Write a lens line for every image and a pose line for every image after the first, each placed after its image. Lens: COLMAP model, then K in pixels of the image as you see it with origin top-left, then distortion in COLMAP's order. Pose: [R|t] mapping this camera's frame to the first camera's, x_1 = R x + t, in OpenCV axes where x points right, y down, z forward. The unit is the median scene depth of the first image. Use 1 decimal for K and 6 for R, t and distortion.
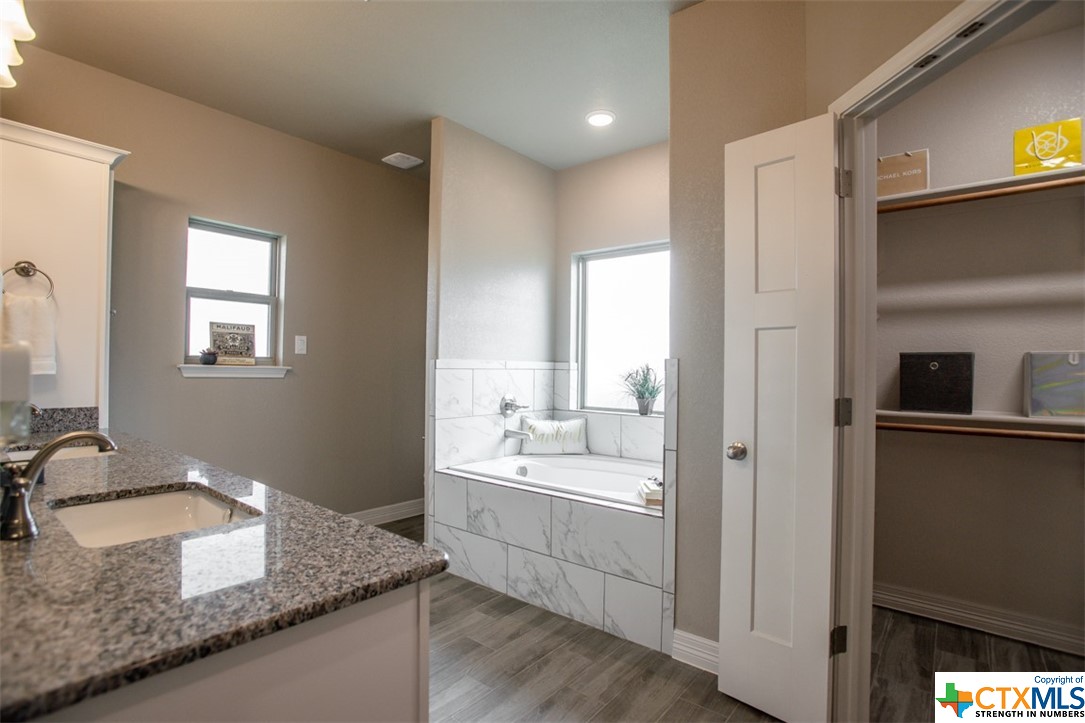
lens RADIAL K [[532.5, 0, 541.8], [0, 532.5, 363.5], [0, 0, 1]] dist [-0.064684, 0.023206]
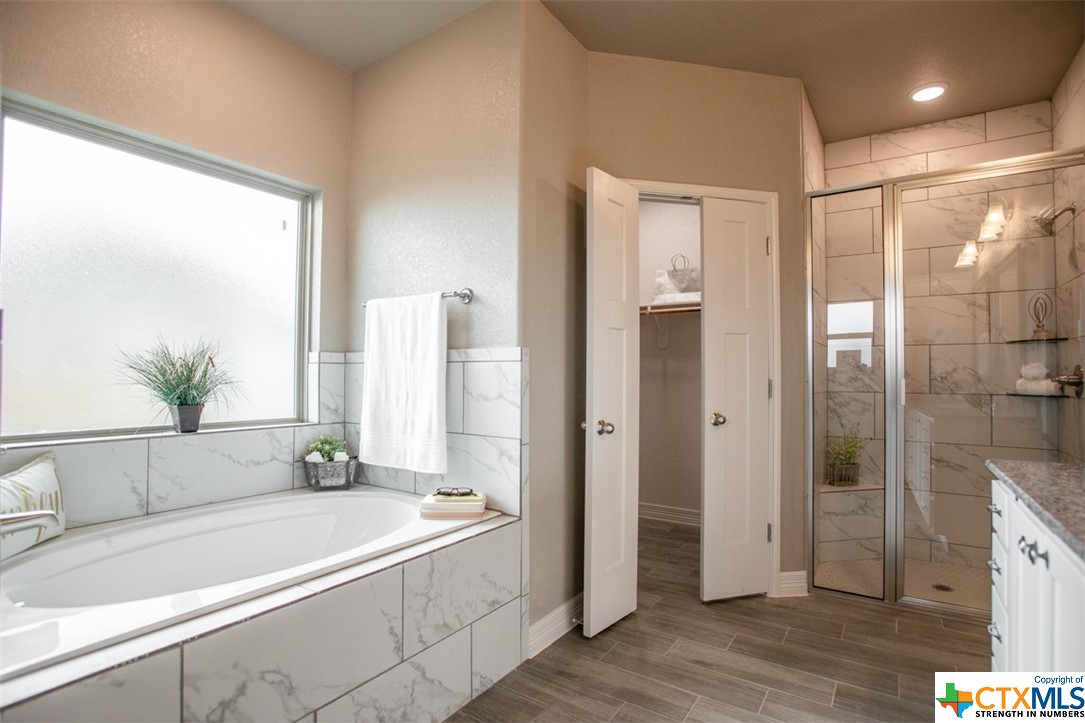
lens RADIAL K [[532.5, 0, 541.8], [0, 532.5, 363.5], [0, 0, 1]] dist [-0.064684, 0.023206]
pose [[-0.095733, 0.009677, 0.995360, -0.591105], [-0.015484, 0.999817, -0.011210, 0.025801], [-0.995287, -0.016485, -0.095566, 0.892431]]
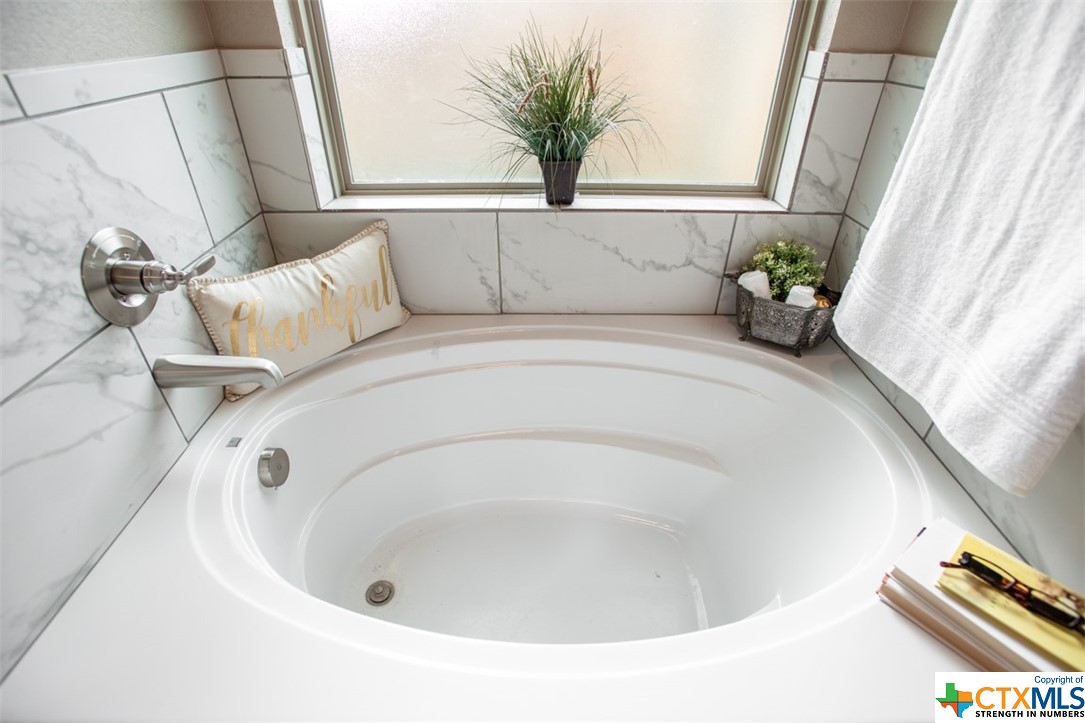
lens RADIAL K [[520.8, 0, 539.9], [0, 520.8, 363.3], [0, 0, 1]] dist [-0.062869, 0.019475]
pose [[0.769514, -0.365628, 0.523606, -0.070005], [0.000674, 0.820355, 0.571854, -0.026921], [-0.638629, -0.439697, 0.631521, 0.988427]]
